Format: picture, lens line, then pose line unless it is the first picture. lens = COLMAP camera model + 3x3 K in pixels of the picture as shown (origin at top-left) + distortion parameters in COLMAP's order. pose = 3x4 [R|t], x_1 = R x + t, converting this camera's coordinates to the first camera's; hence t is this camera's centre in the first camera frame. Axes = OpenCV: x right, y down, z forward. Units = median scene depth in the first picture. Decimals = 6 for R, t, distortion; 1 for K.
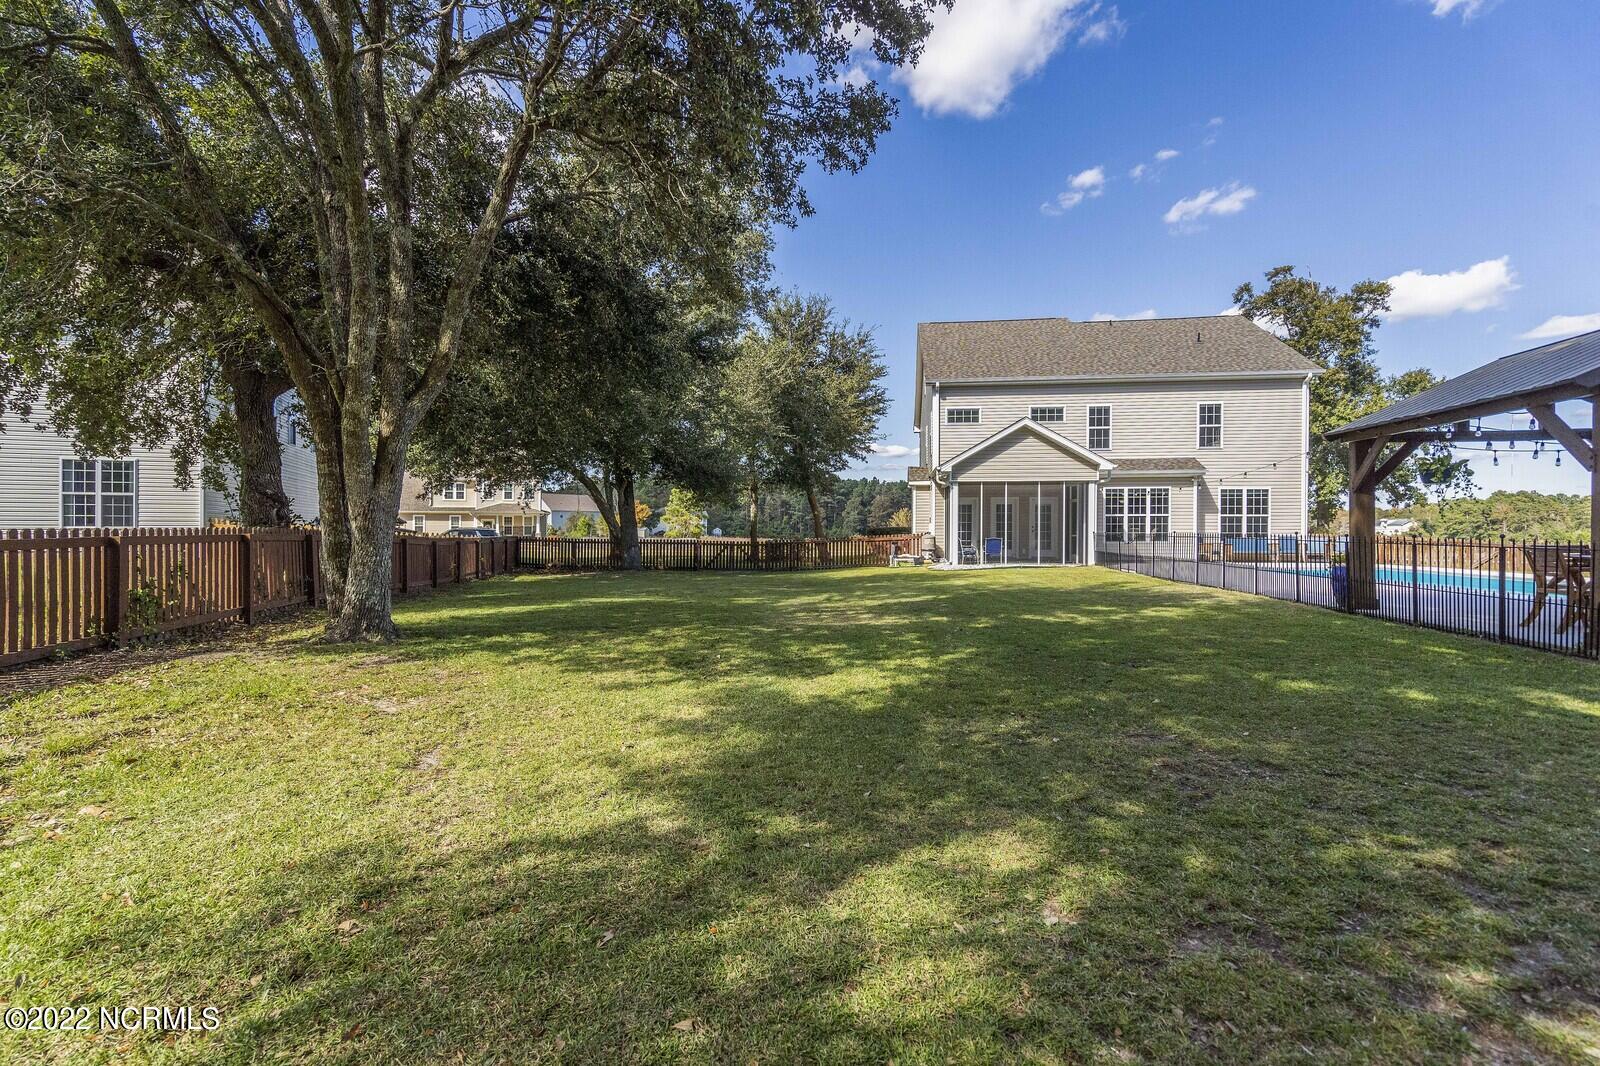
lens RADIAL K [[786.9, 0, 748.5], [0, 786.9, 531.8], [0, 0, 1]] dist [0.019349, -0.013478]
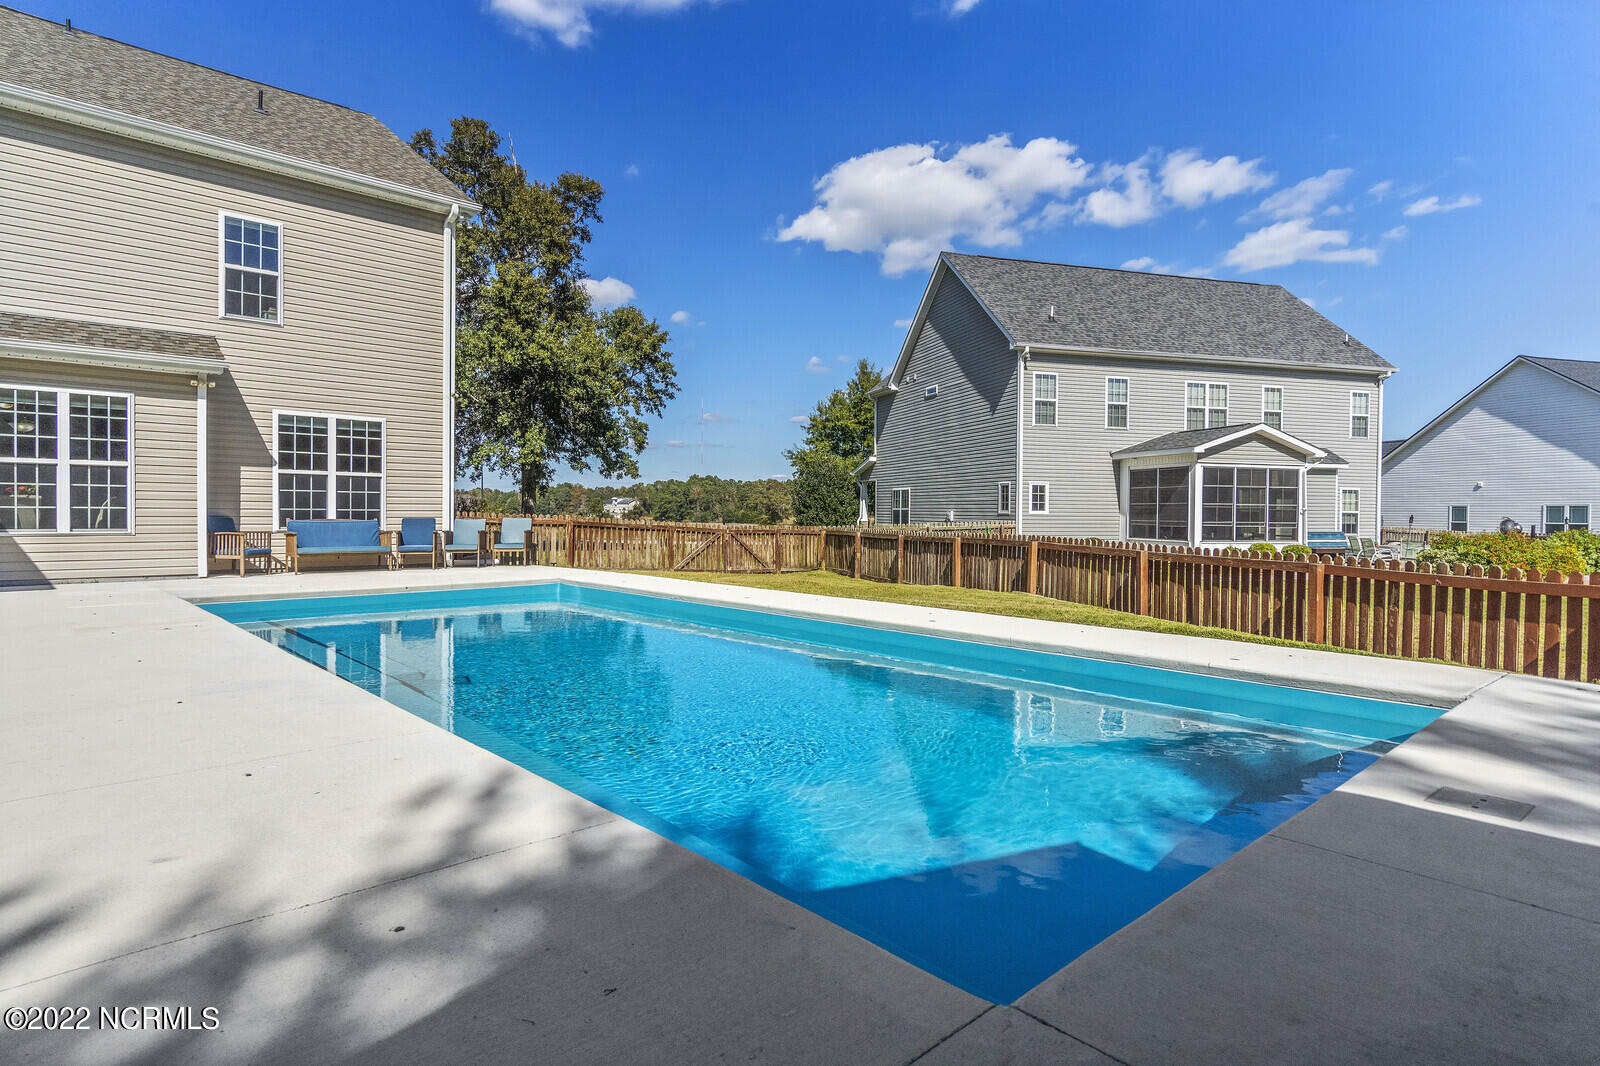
lens RADIAL K [[867.0, 0, 798.6], [0, 867.0, 519.1], [0, 0, 1]] dist [0.011359, -0.000838]
pose [[0.637032, -0.001387, 0.770836, 0.399485], [-0.008948, 0.999918, 0.009194, -0.000184], [-0.770786, -0.012755, 0.636967, 0.443433]]
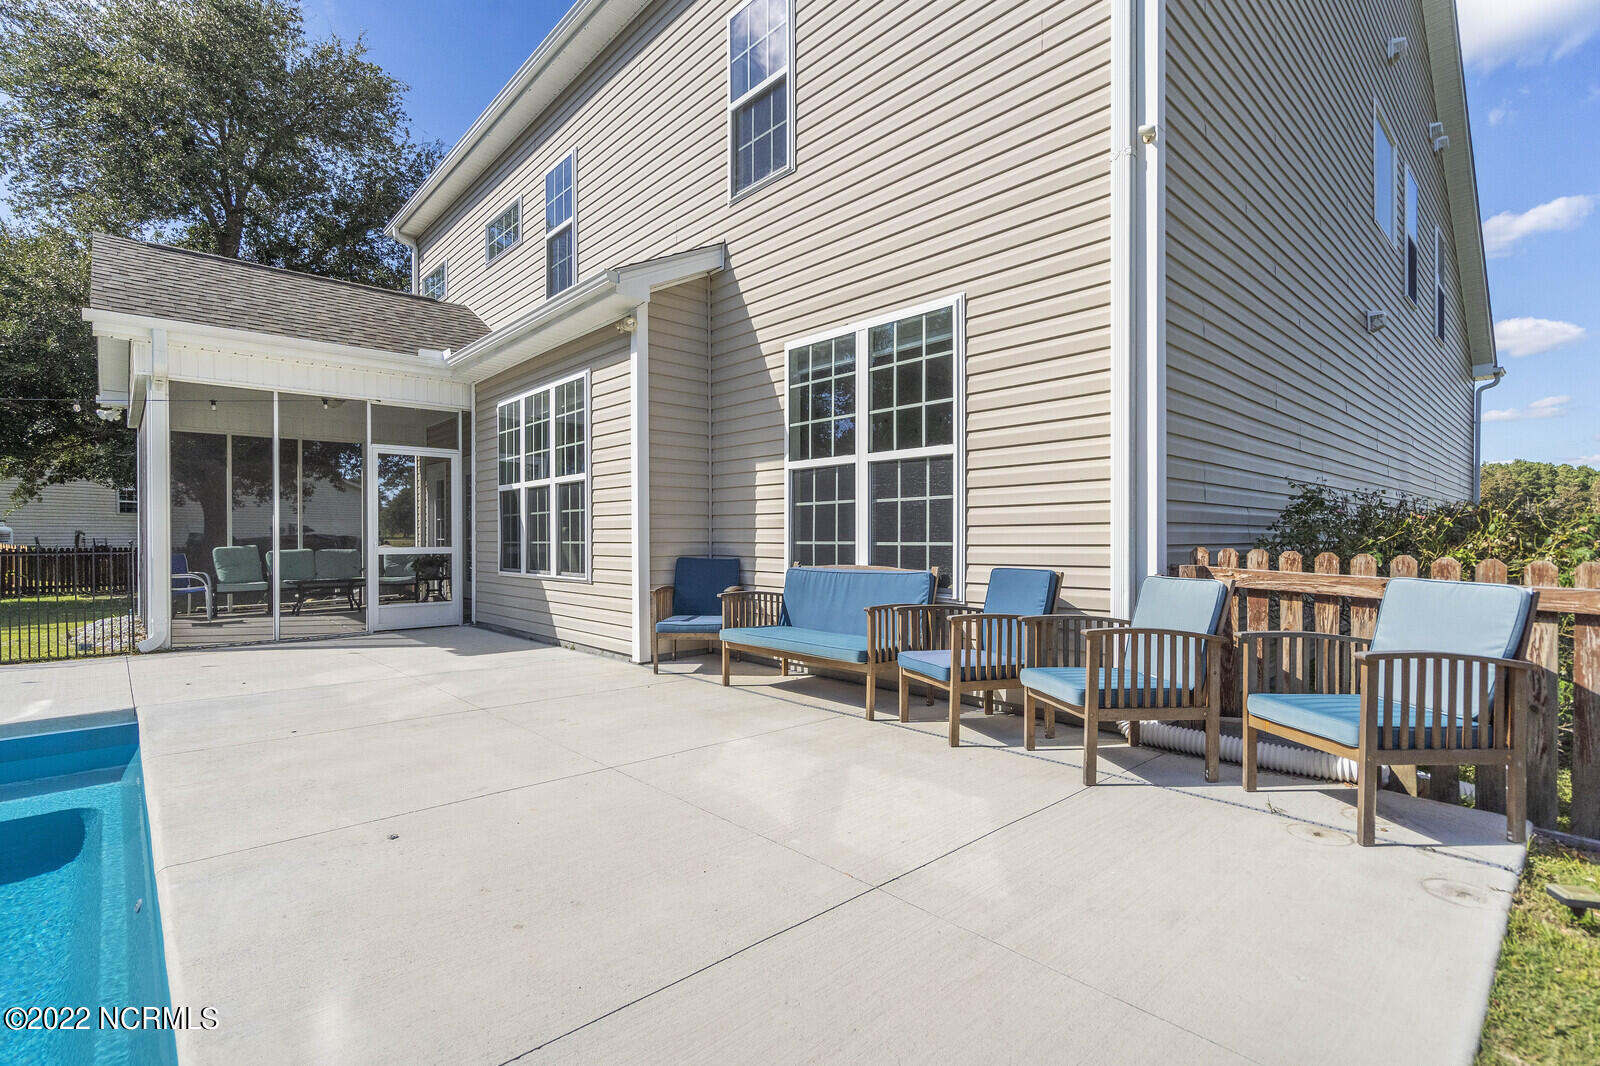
lens RADIAL K [[763.6, 0, 832.7], [0, 763.6, 528.8], [0, 0, 1]] dist [0.003048, 0.000731]
pose [[0.752944, -0.011718, -0.657981, 0.751310], [-0.000464, 0.999832, -0.018337, 0.001335], [0.658085, 0.014112, 0.752811, 0.845352]]
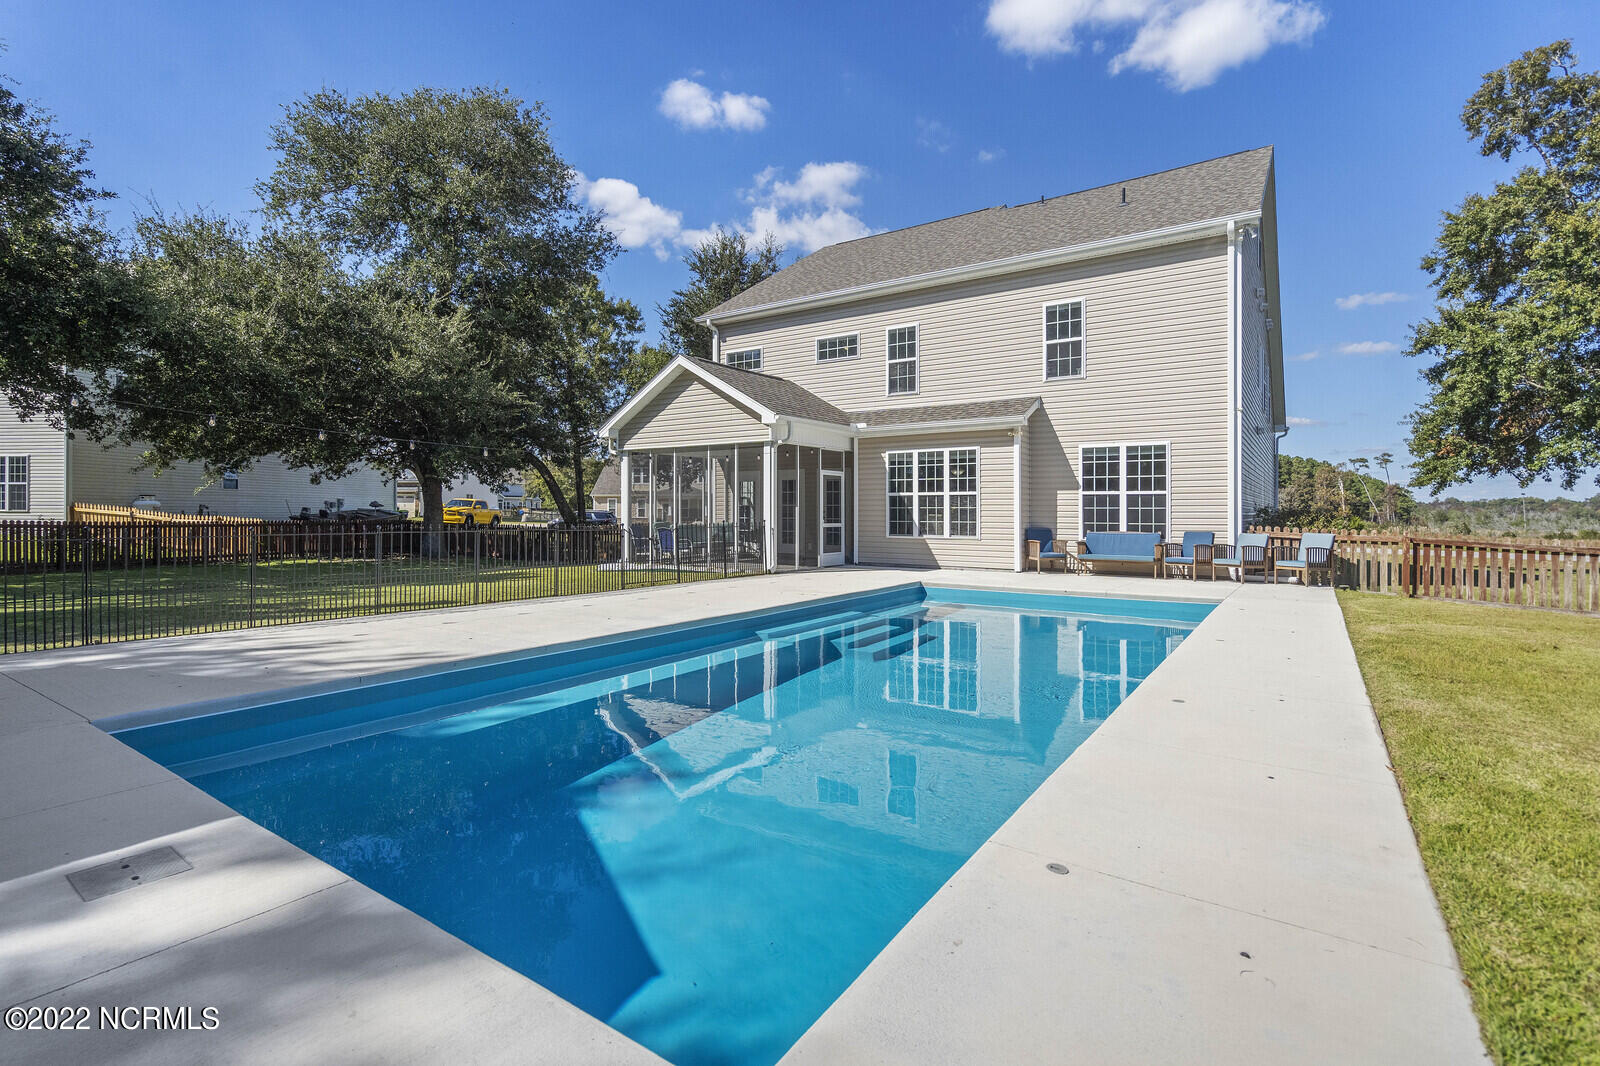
lens RADIAL K [[781.1, 0, 840.0], [0, 781.1, 510.2], [0, 0, 1]] dist [0.002762, 0.000812]
pose [[0.888478, 0.002011, -0.458914, 0.703684], [-0.004017, 0.999986, -0.003397, -0.005328], [0.458901, 0.004862, 0.888474, 0.406729]]
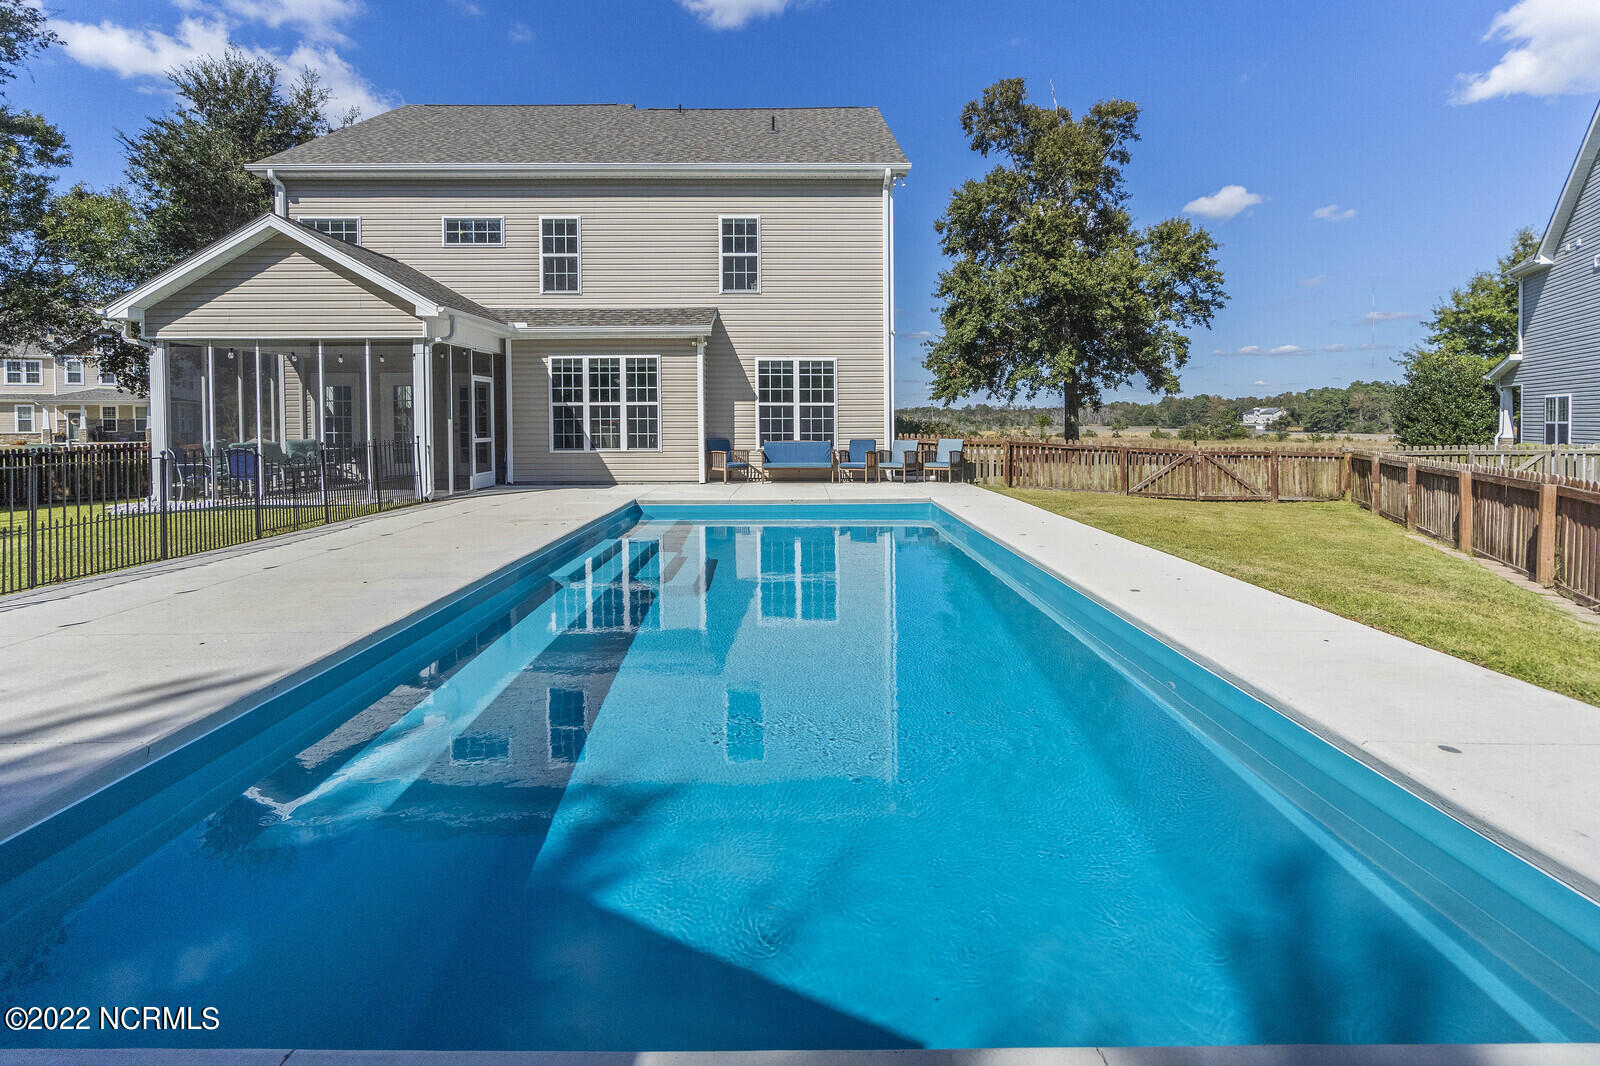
lens RADIAL K [[769.0, 0, 814.9], [0, 769.0, 431.1], [0, 0, 1]] dist [0.000562, 0.000747]
pose [[0.991604, -0.004854, 0.129222, 0.564144], [0.003105, 0.999901, 0.013730, -0.008125], [-0.129276, -0.013213, 0.991521, 0.410861]]
